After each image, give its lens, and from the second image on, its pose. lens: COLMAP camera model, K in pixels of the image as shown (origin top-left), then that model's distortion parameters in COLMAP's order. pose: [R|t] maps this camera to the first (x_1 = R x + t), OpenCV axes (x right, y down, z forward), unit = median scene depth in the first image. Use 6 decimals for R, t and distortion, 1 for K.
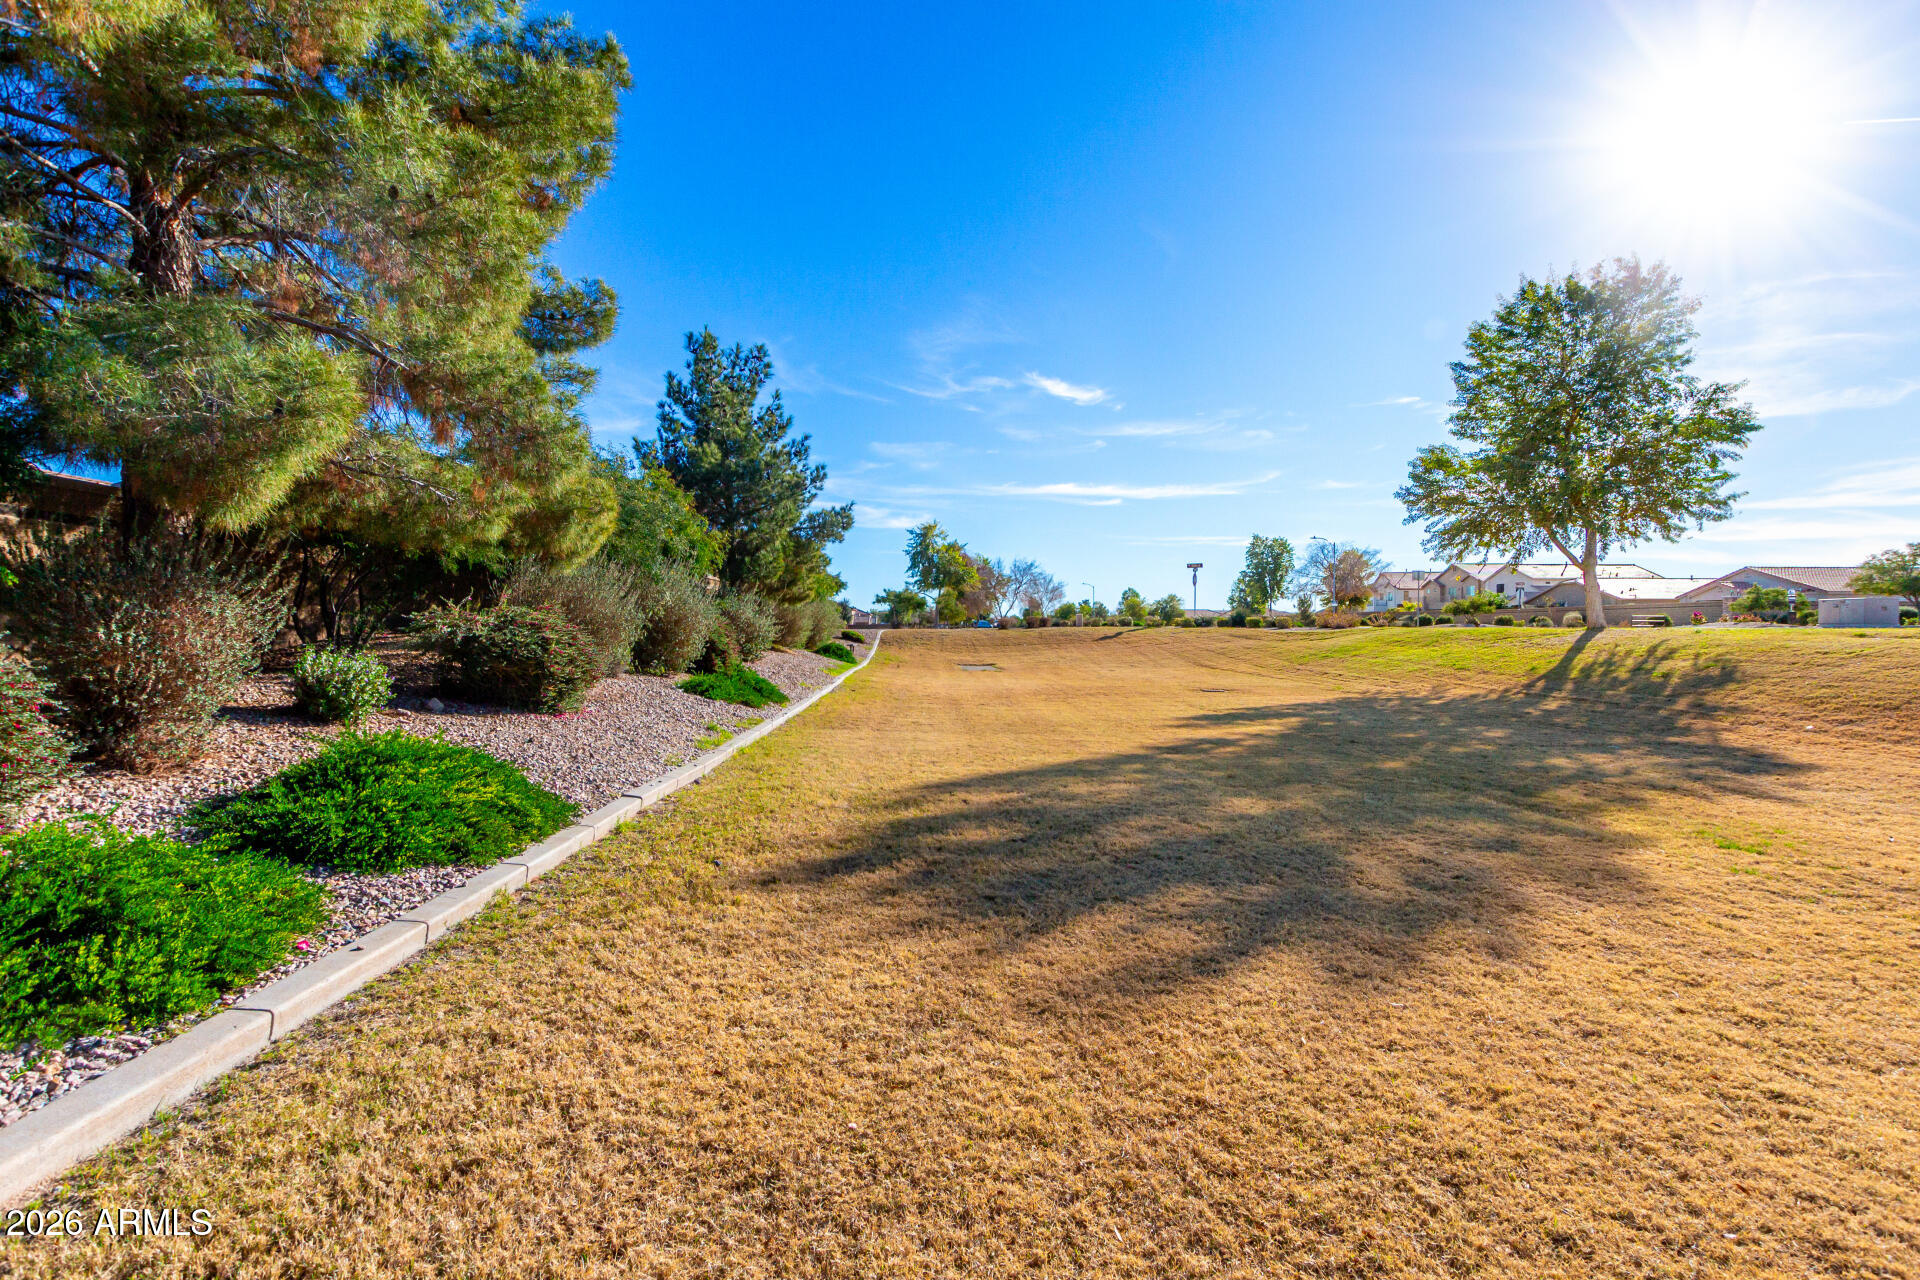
lens RADIAL K [[900.0, 0, 976.6], [0, 900.0, 637.8], [0, 0, 1]] dist [-0.001214, -0.006826]
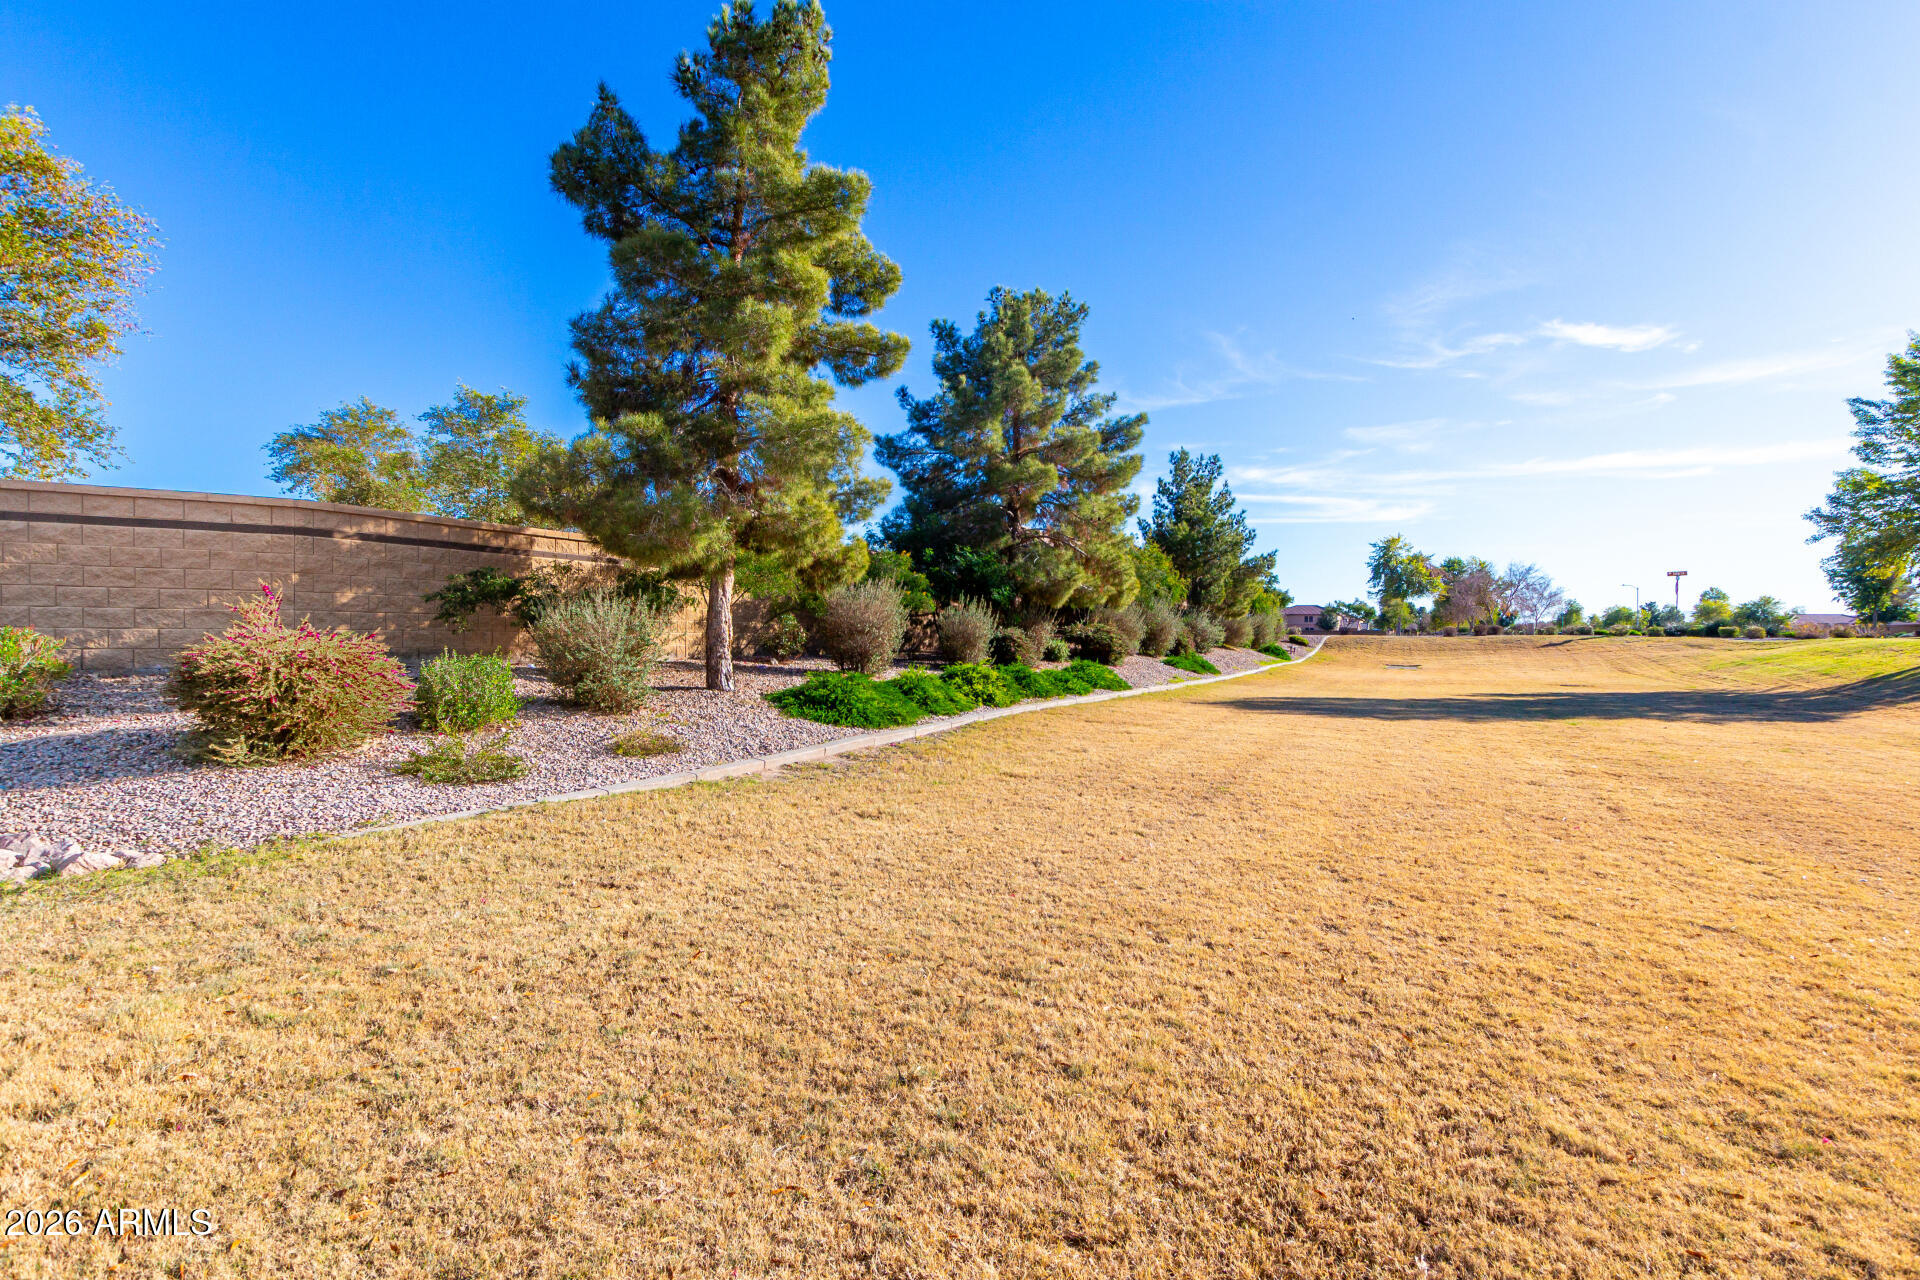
lens RADIAL K [[900.0, 0, 973.2], [0, 900.0, 639.2], [0, 0, 1]] dist [-0.001214, -0.006826]
pose [[0.863945, 0.015041, -0.503361, 0.196982], [-0.016566, 0.999862, 0.001445, 0.004414], [0.503314, 0.007090, 0.864075, -0.591493]]
